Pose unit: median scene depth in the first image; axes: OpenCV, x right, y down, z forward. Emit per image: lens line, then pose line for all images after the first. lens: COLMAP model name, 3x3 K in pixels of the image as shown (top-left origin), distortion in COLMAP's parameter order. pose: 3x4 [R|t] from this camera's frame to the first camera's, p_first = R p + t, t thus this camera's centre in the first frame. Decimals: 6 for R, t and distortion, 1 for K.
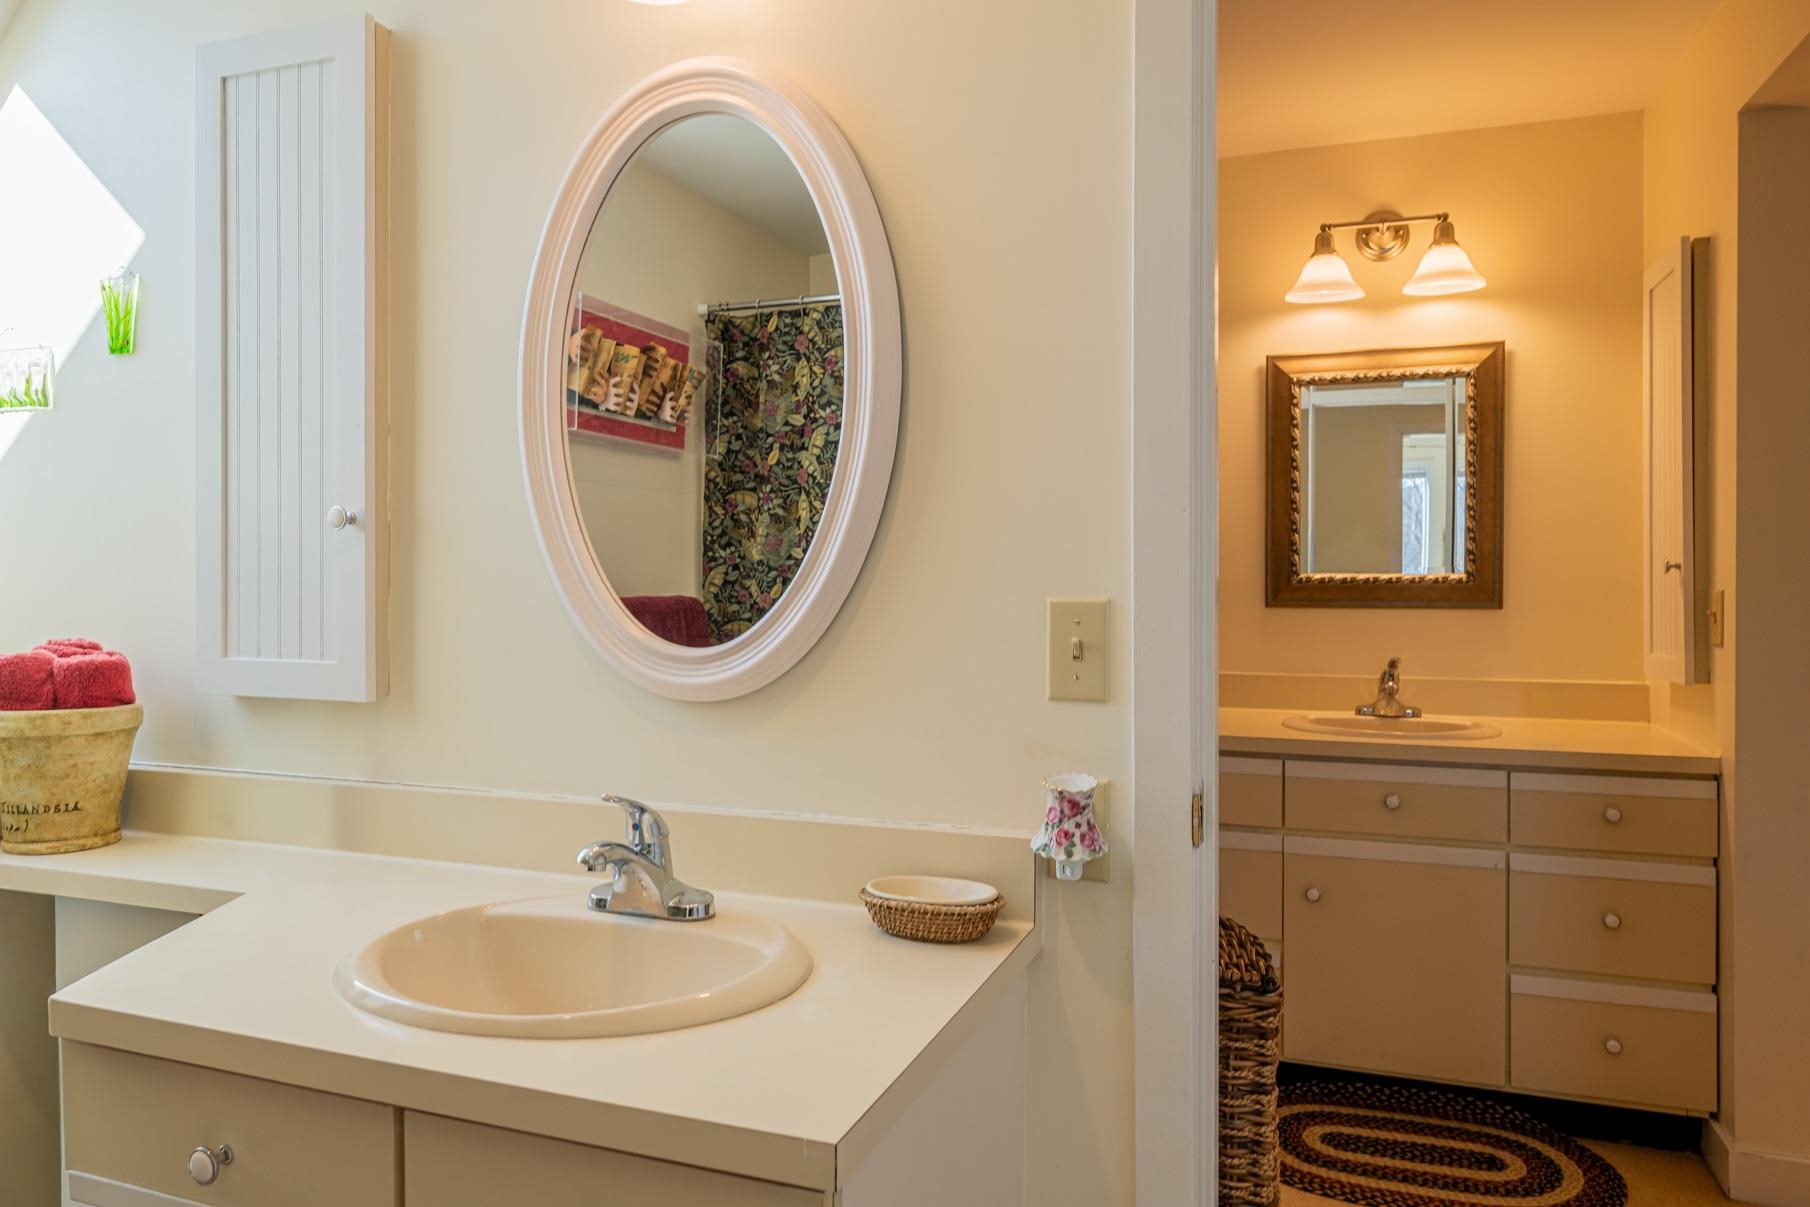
lens RADIAL K [[1226.7, 0, 902.1], [0, 1226.7, 585.3], [0, 0, 1]] dist [-0.037883, -0.000581]
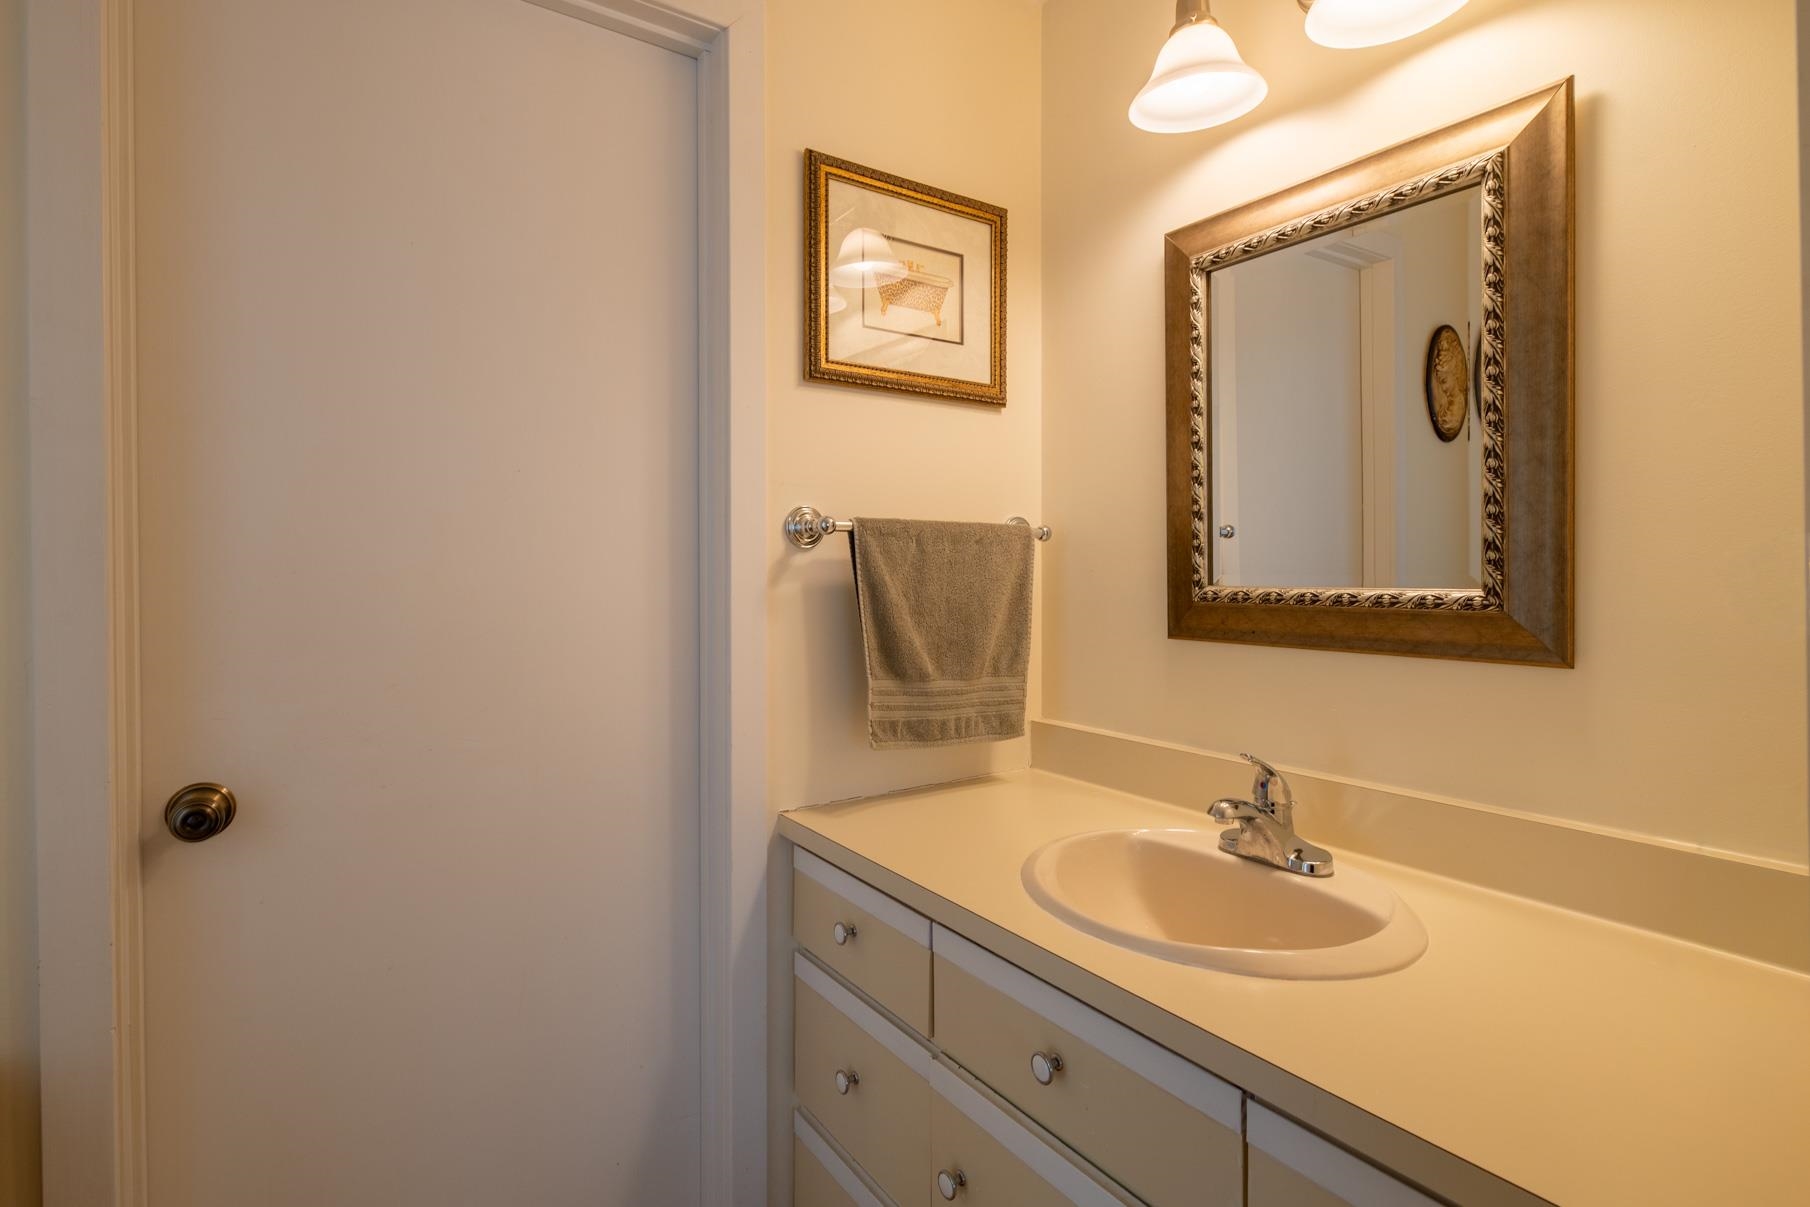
lens RADIAL K [[907.0, 0, 916.6], [0, 907.0, 581.2], [0, 0, 1]] dist [-0.004544, 0.000967]
pose [[0.808944, 0.012899, -0.587744, 0.474389], [-0.021273, 0.999747, -0.007338, -0.005260], [0.587500, 0.018439, 0.809014, 0.557978]]
